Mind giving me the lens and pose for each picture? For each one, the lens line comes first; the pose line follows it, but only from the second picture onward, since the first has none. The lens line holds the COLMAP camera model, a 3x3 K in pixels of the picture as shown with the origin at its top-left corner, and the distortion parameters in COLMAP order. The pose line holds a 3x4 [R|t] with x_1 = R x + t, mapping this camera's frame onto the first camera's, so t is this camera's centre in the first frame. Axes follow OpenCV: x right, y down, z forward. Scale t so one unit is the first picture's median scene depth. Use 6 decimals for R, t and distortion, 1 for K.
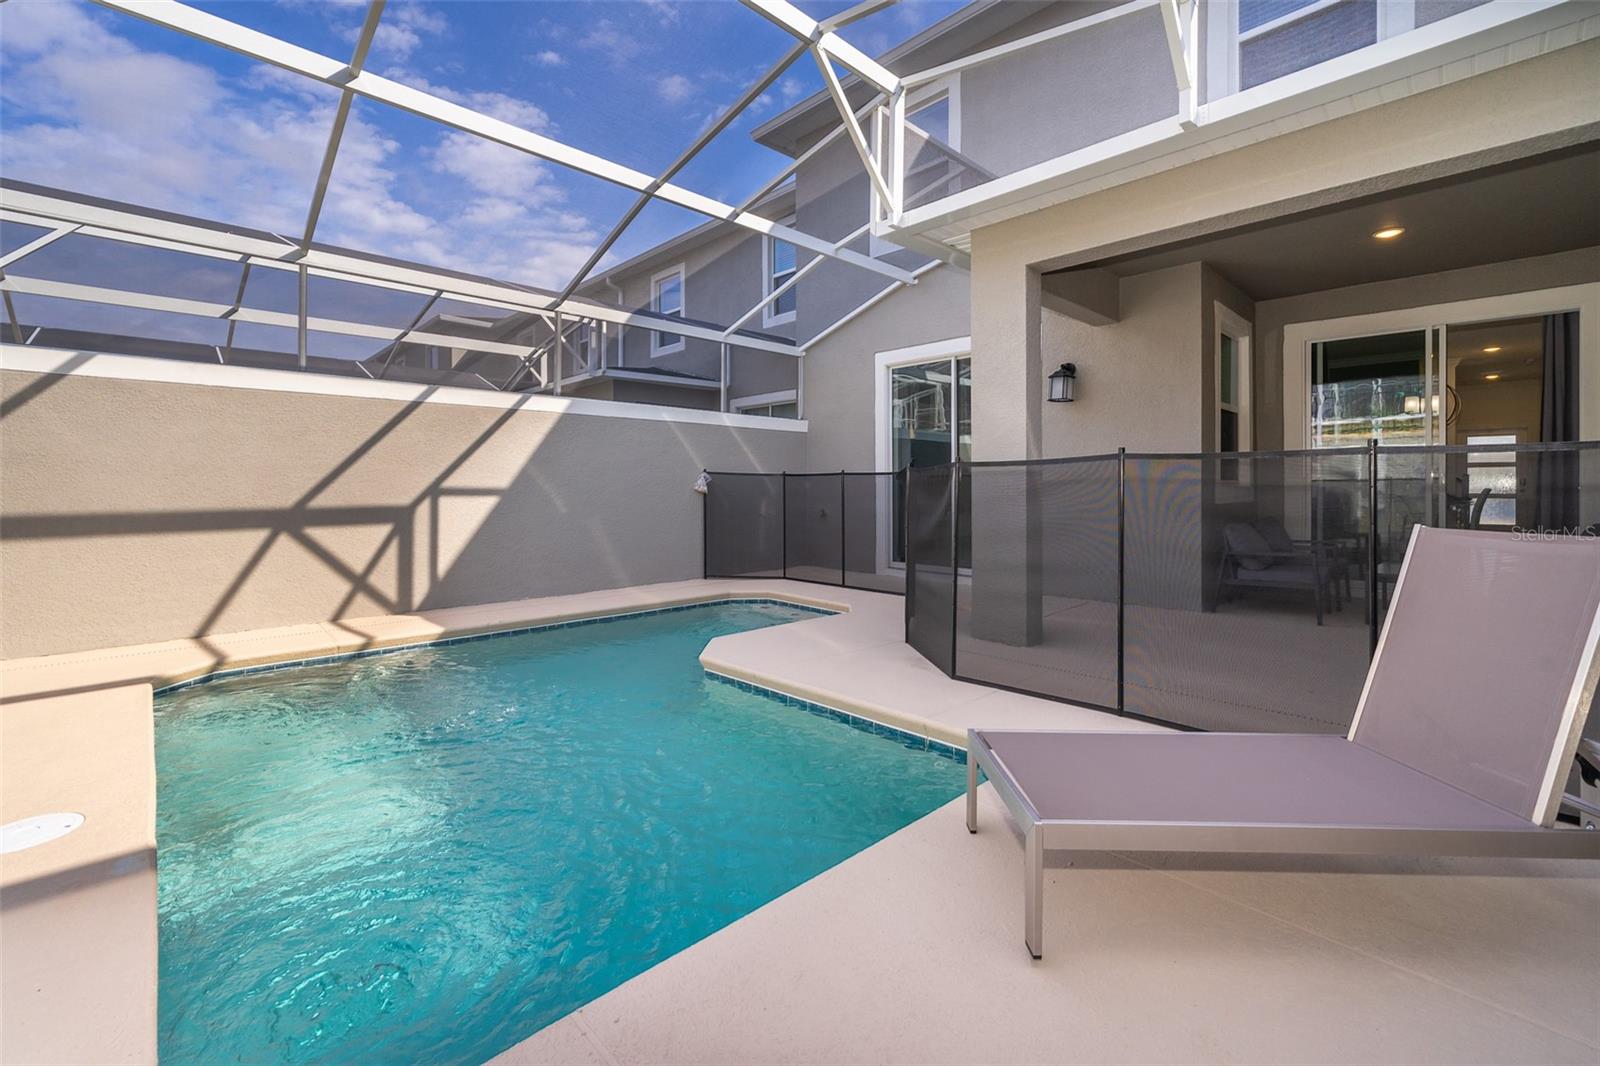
lens RADIAL K [[690.1, 0, 798.4], [0, 690.1, 501.1], [0, 0, 1]] dist [-0.000236, -0.000048]
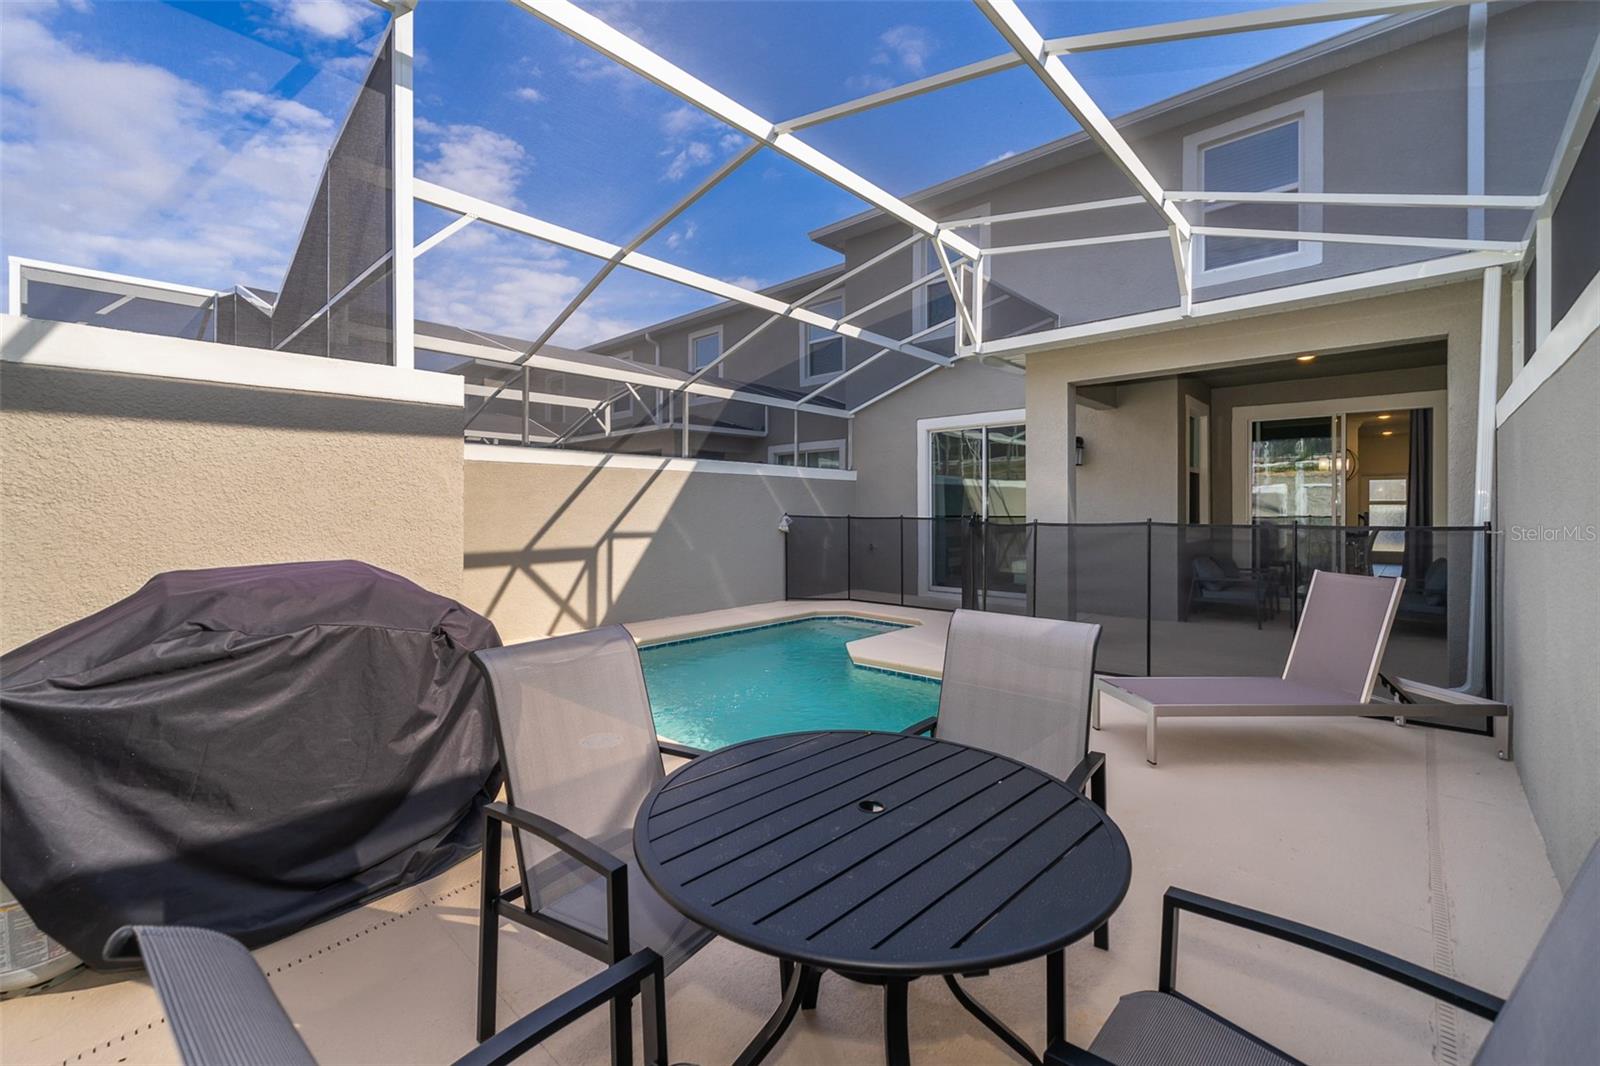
lens RADIAL K [[673.1, 0, 800.1], [0, 673.1, 524.7], [0, 0, 1]] dist [-0.001974, -0.000111]
pose [[0.998264, -0.001157, 0.058882, -0.208109], [0.001085, 0.999999, 0.001245, -0.030165], [-0.058884, -0.001179, 0.998264, -0.250426]]
